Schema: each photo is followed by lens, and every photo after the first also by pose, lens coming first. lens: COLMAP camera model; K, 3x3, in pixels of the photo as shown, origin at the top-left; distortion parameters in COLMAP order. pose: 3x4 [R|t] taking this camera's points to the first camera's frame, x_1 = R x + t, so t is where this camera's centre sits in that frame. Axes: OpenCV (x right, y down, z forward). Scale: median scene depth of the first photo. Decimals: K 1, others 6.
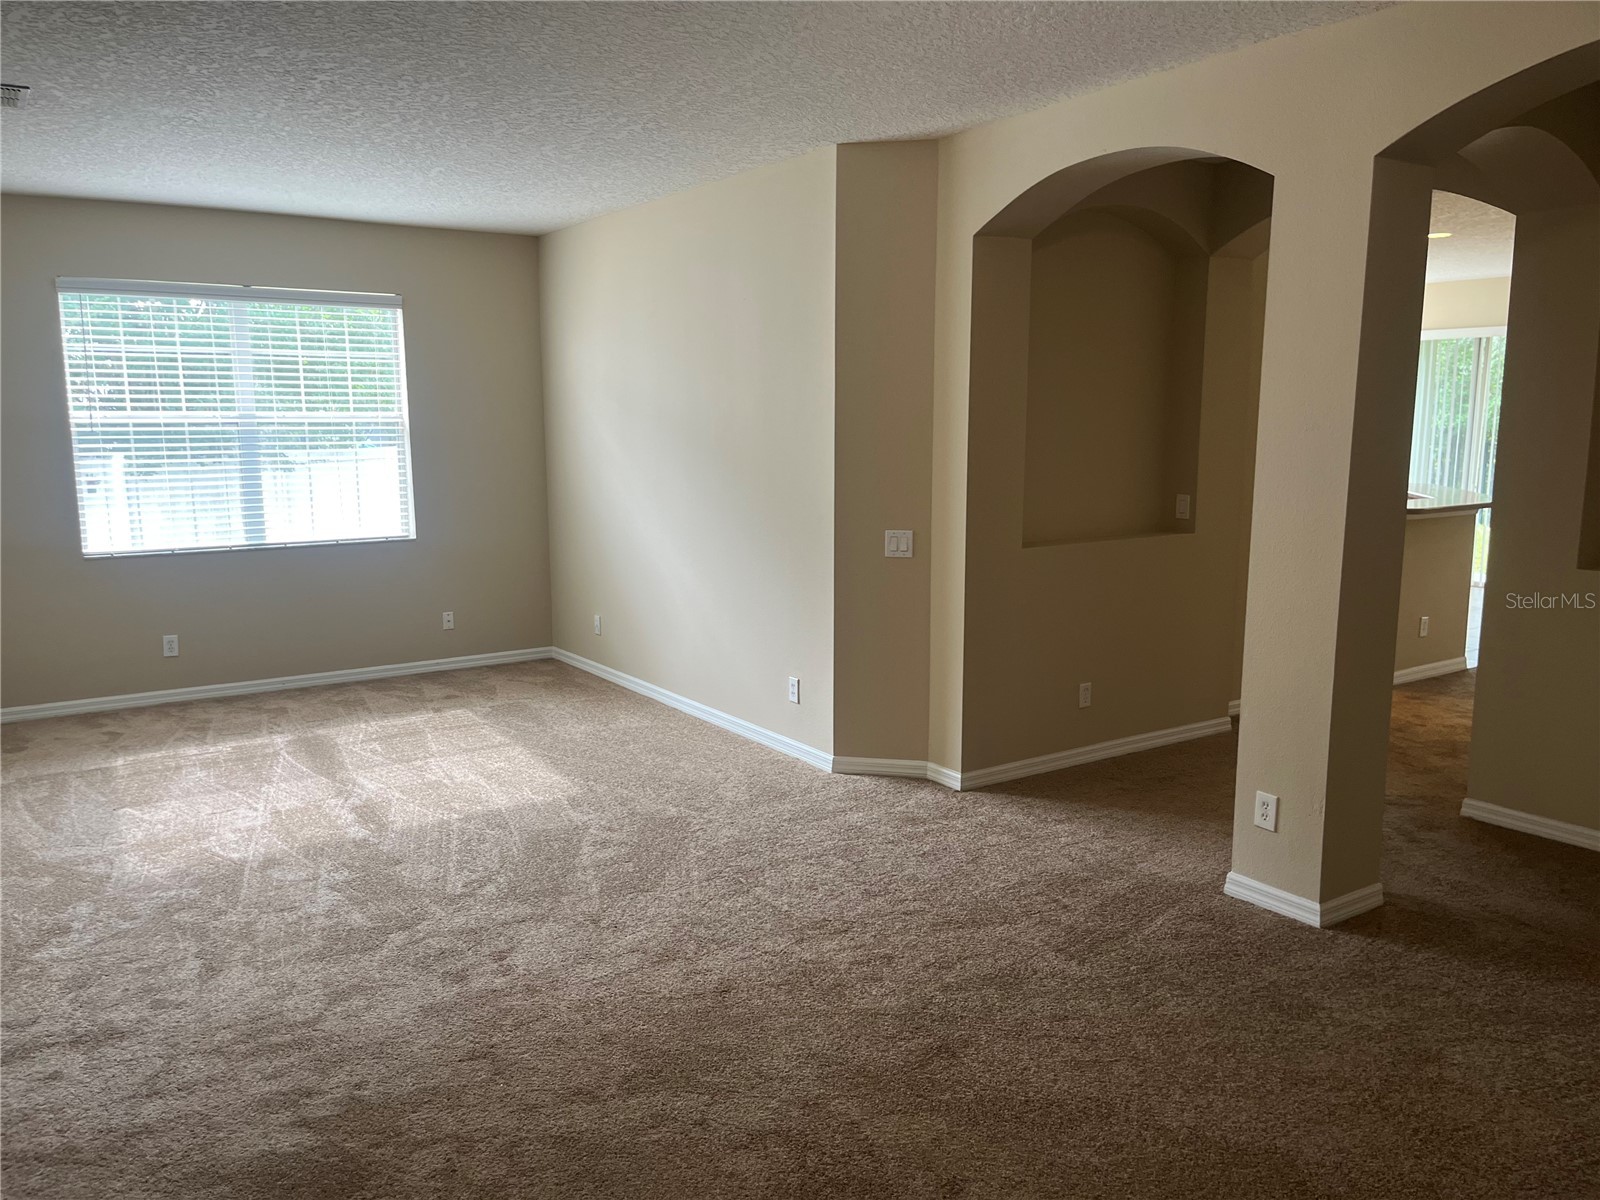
lens RADIAL K [[1217.8, 0, 796.3], [0, 1217.8, 607.0], [0, 0, 1]] dist [0.064614, -0.102864]
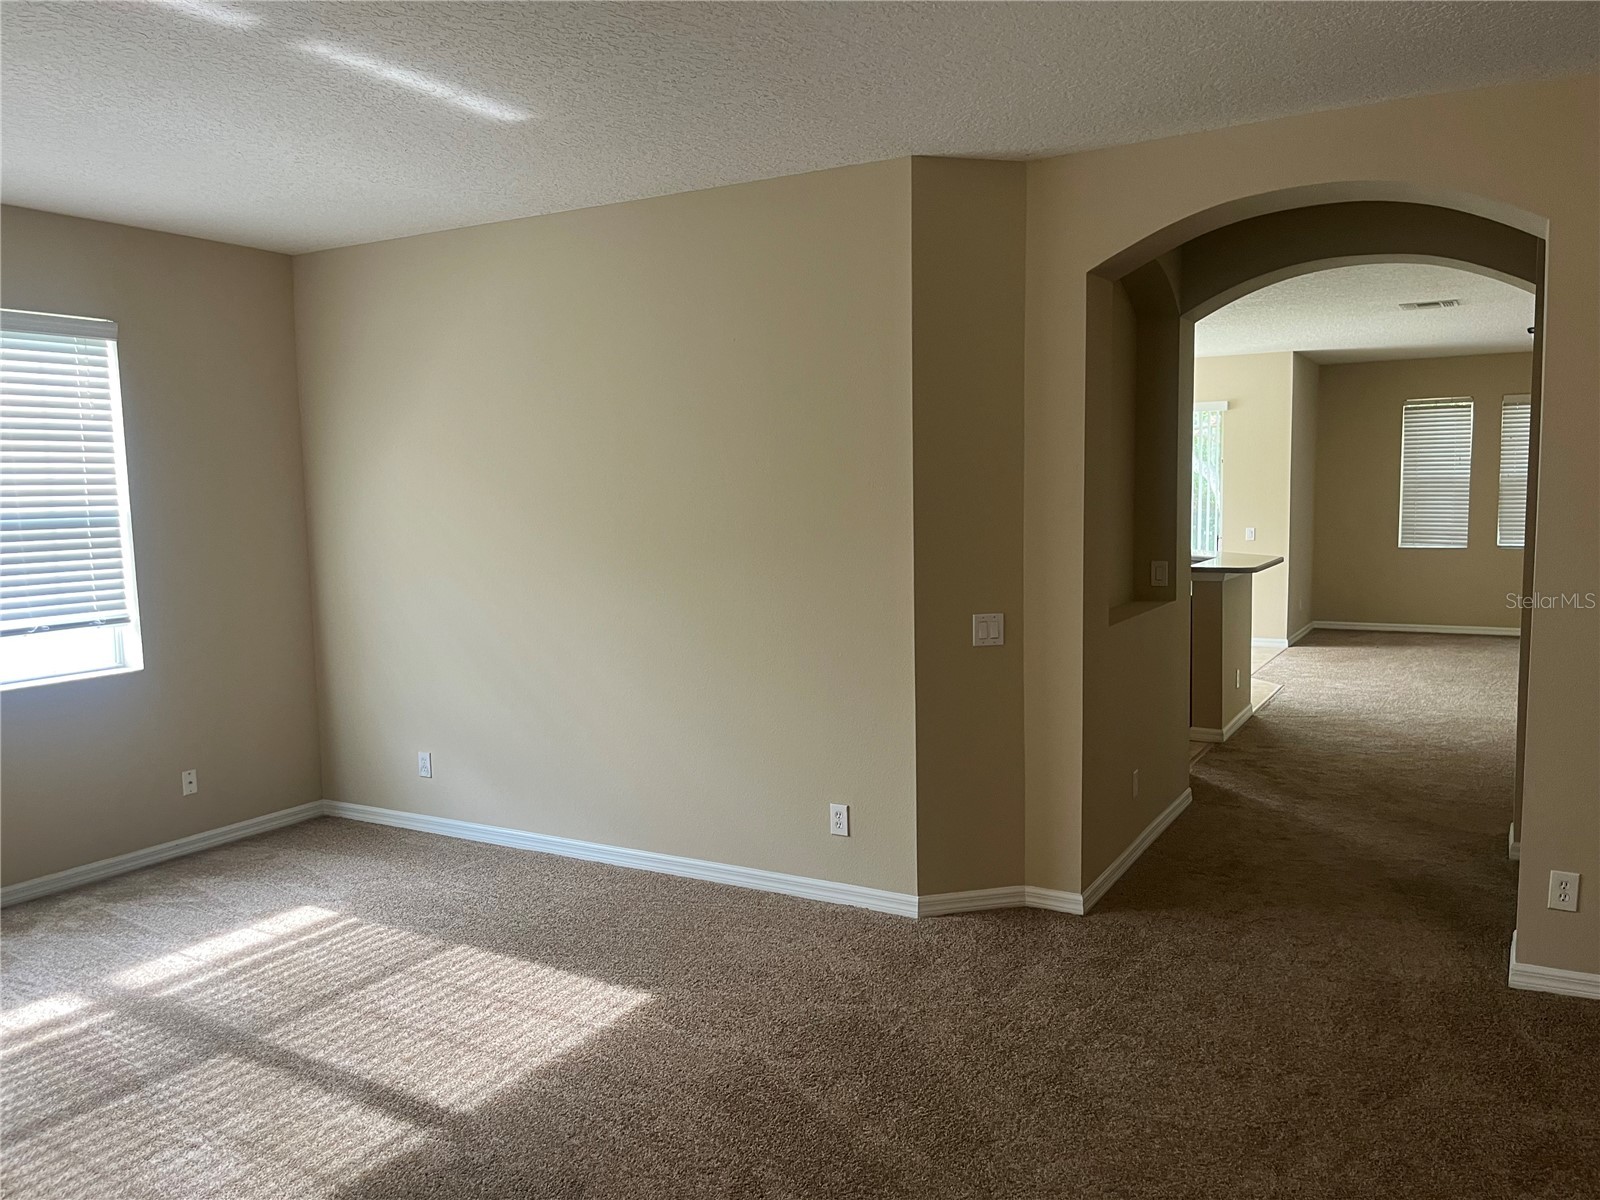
lens RADIAL K [[1217.8, 0, 799.5], [0, 1217.8, 599.8], [0, 0, 1]] dist [0.064614, -0.102864]
pose [[0.894499, -0.052025, 0.444033, -0.398169], [0.082659, 0.995328, -0.049898, -0.040634], [-0.439362, 0.081337, 0.894620, 0.297029]]
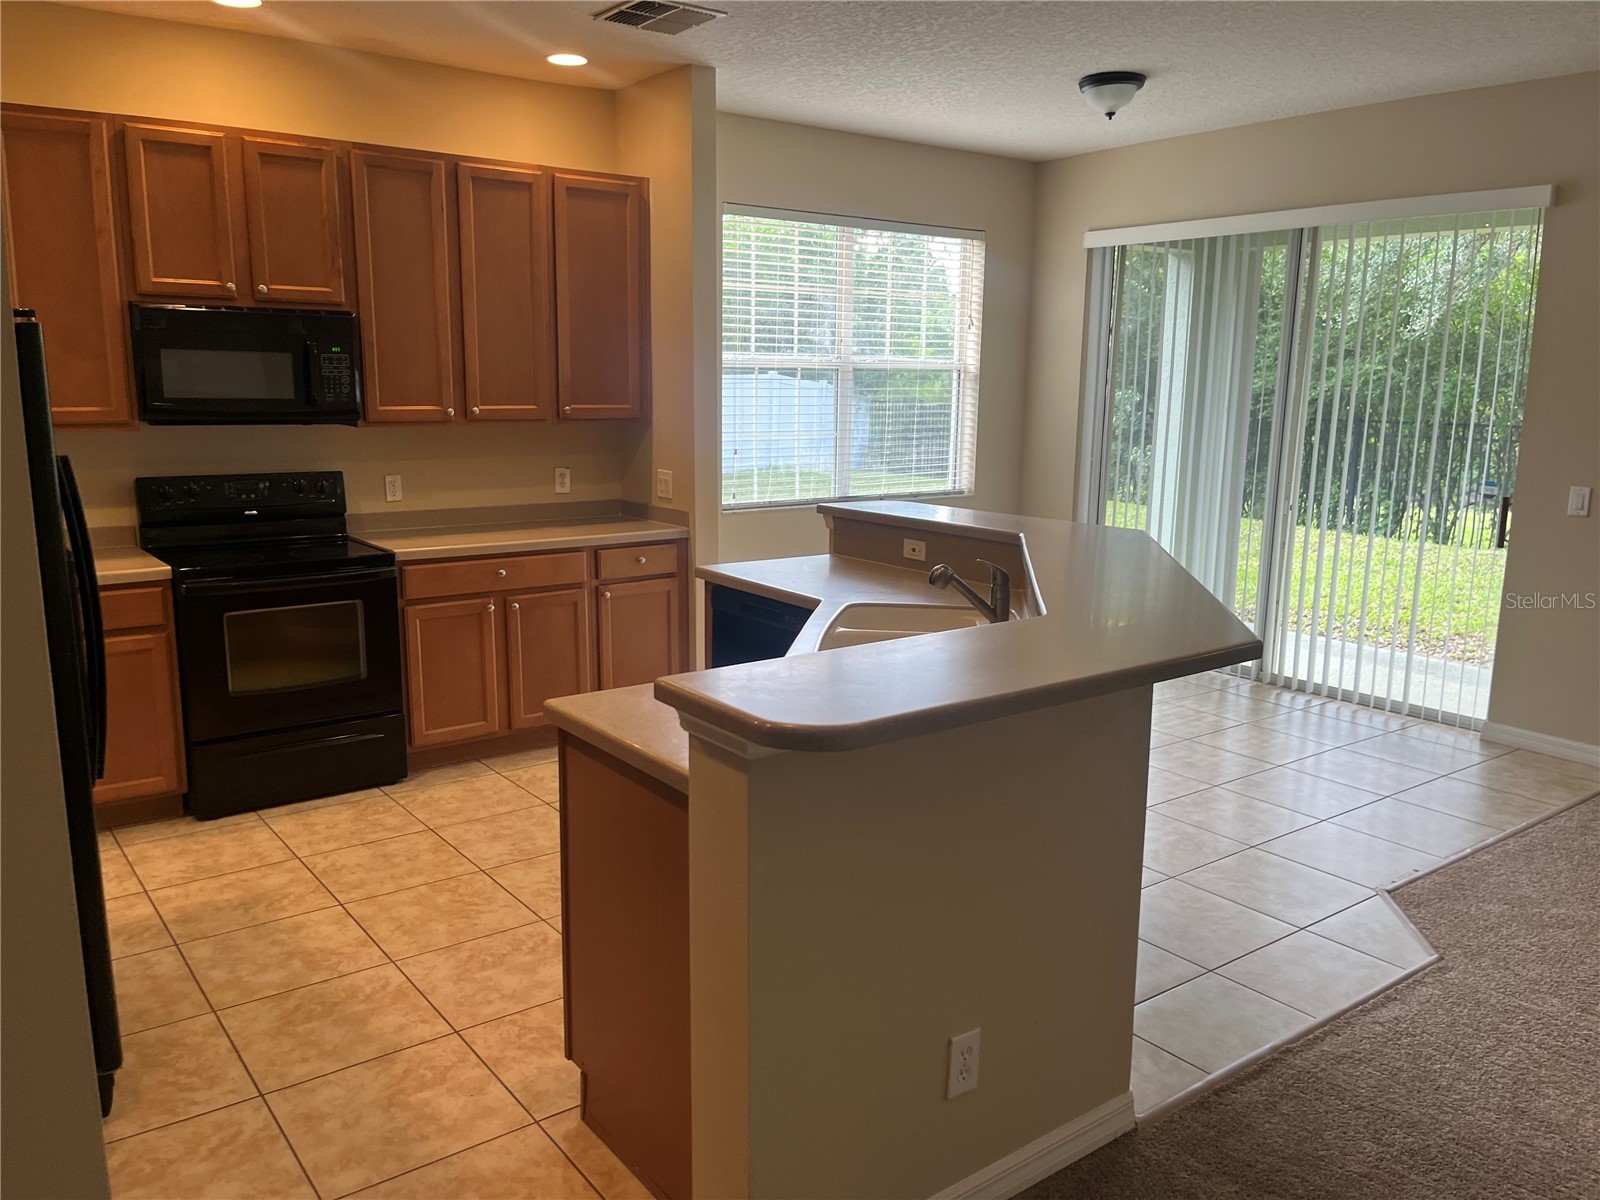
lens RADIAL K [[1217.8, 0, 768.3], [0, 1217.8, 603.6], [0, 0, 1]] dist [0.064614, -0.102864]
pose [[0.999132, -0.001995, 0.041602, 0.614718], [0.001053, 0.999743, 0.022662, -0.140189], [-0.041637, -0.022599, 0.998877, 0.962706]]
